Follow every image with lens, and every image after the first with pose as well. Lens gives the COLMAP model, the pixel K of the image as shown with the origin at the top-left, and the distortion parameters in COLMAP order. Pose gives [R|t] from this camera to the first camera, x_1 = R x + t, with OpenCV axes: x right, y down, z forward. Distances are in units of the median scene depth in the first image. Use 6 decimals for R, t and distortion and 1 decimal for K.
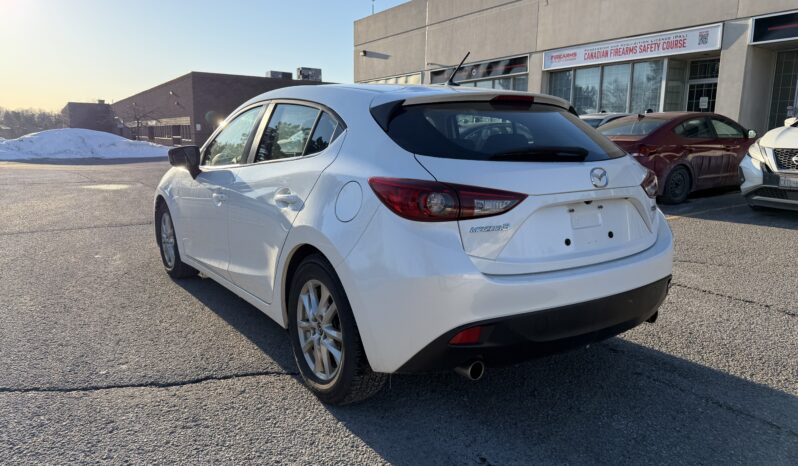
lens RADIAL K [[556.0, 0, 402.3], [0, 556.0, 232.1], [0, 0, 1]] dist [0.040867, -0.047555]
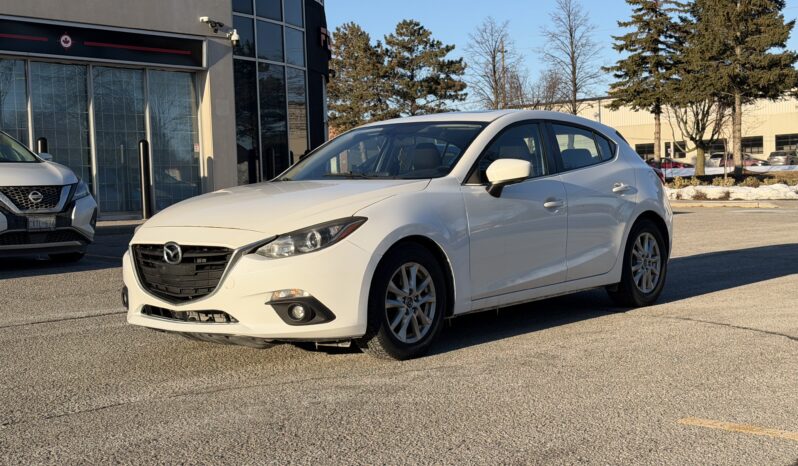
lens RADIAL K [[1085.1, 0, 408.7], [0, 1085.1, 236.0], [0, 0, 1]] dist [0.171102, -0.278985]
pose [[-0.261978, -0.046614, 0.963947, -2.381610], [0.189897, 0.976816, 0.098845, -0.276390], [-0.946206, 0.208946, -0.247053, 1.883095]]
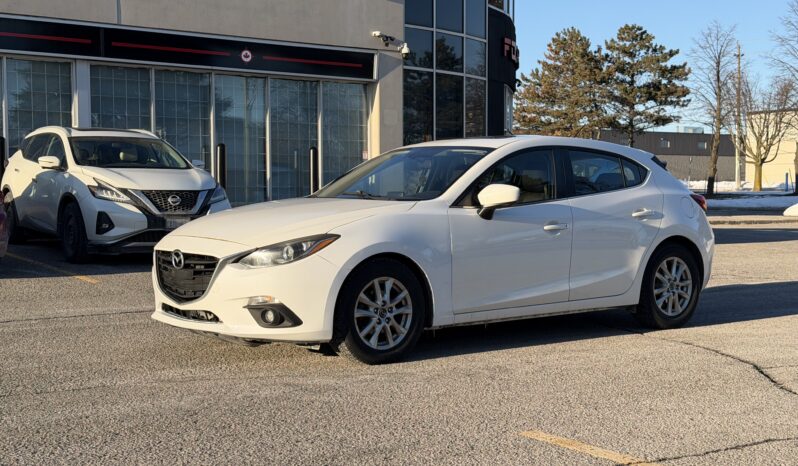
lens RADIAL K [[1085.1, 0, 408.7], [0, 1085.1, 236.0], [0, 0, 1]] dist [0.171102, -0.278985]
pose [[-0.053927, -0.049917, 0.997296, -2.635195], [0.168078, 0.984046, 0.058342, -0.236043], [-0.984298, 0.170770, -0.044677, 1.466936]]
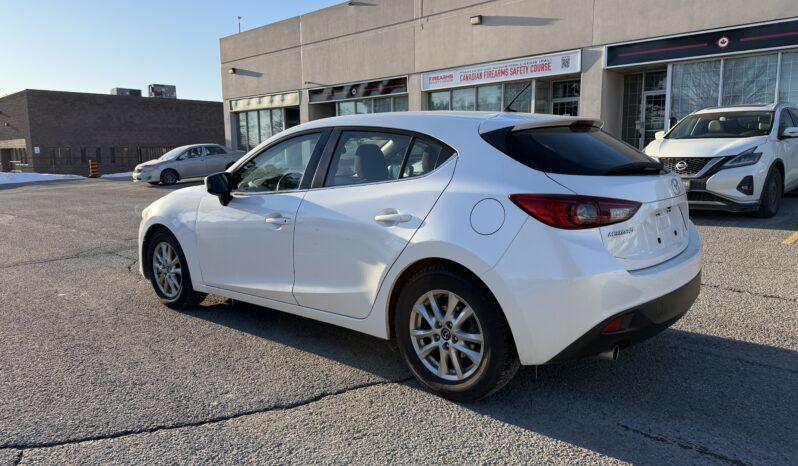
lens RADIAL K [[548.9, 0, 394.7], [0, 548.9, 233.5], [0, 0, 1]] dist [0.085708, -0.117708]
pose [[0.970751, -0.059139, 0.232692, -0.373363], [0.064932, 0.997740, -0.017307, -0.009661], [-0.231143, 0.031910, 0.972396, -0.031364]]
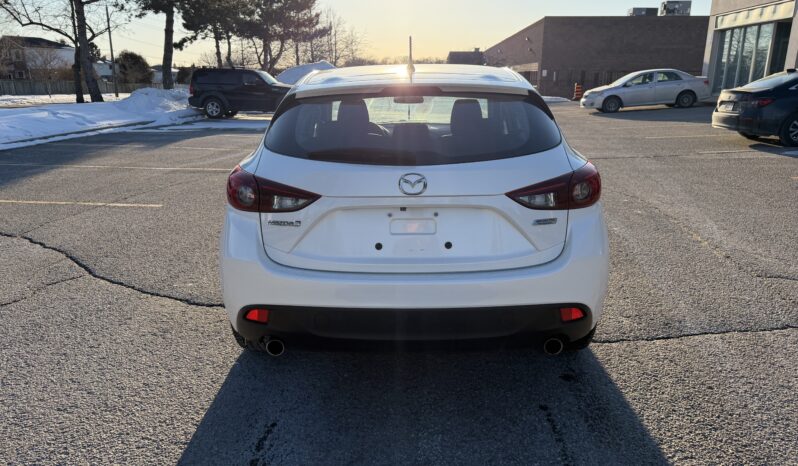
lens RADIAL K [[556.0, 0, 402.3], [0, 556.0, 232.1], [0, 0, 1]] dist [0.040867, -0.047555]
pose [[0.815306, 0.141783, -0.561403, 0.600170], [-0.086990, 0.988546, 0.123327, -0.089977], [0.572458, -0.051713, 0.818302, 0.156931]]
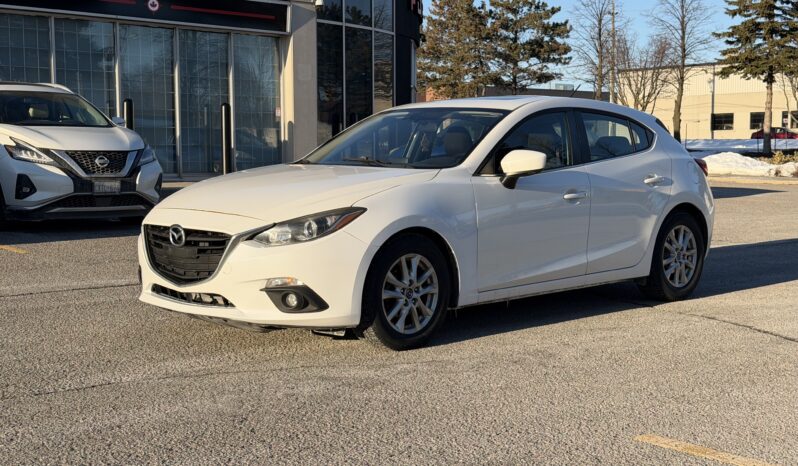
lens RADIAL K [[1086.1, 0, 399.0], [0, 1086.1, 233.0], [0, 0, 1]] dist [0.172799, -0.273727]
pose [[-0.159350, -0.086810, 0.983398, -2.412506], [0.164282, 0.979906, 0.113122, -0.295910], [-0.973457, 0.179581, -0.141886, 1.709497]]
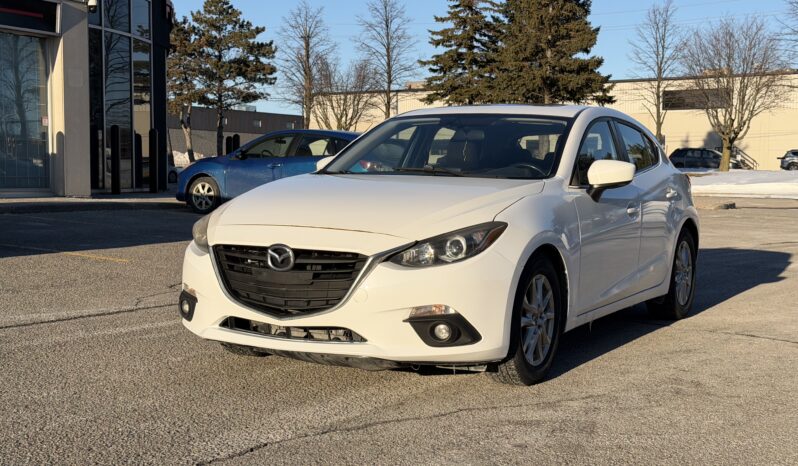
lens RADIAL K [[1085.1, 0, 408.7], [0, 1085.1, 236.0], [0, 0, 1]] dist [0.171102, -0.278985]
pose [[-0.443934, -0.068445, 0.893441, -1.971331], [0.135917, 0.980398, 0.142641, -0.364959], [-0.885691, 0.184757, -0.425930, 2.290486]]
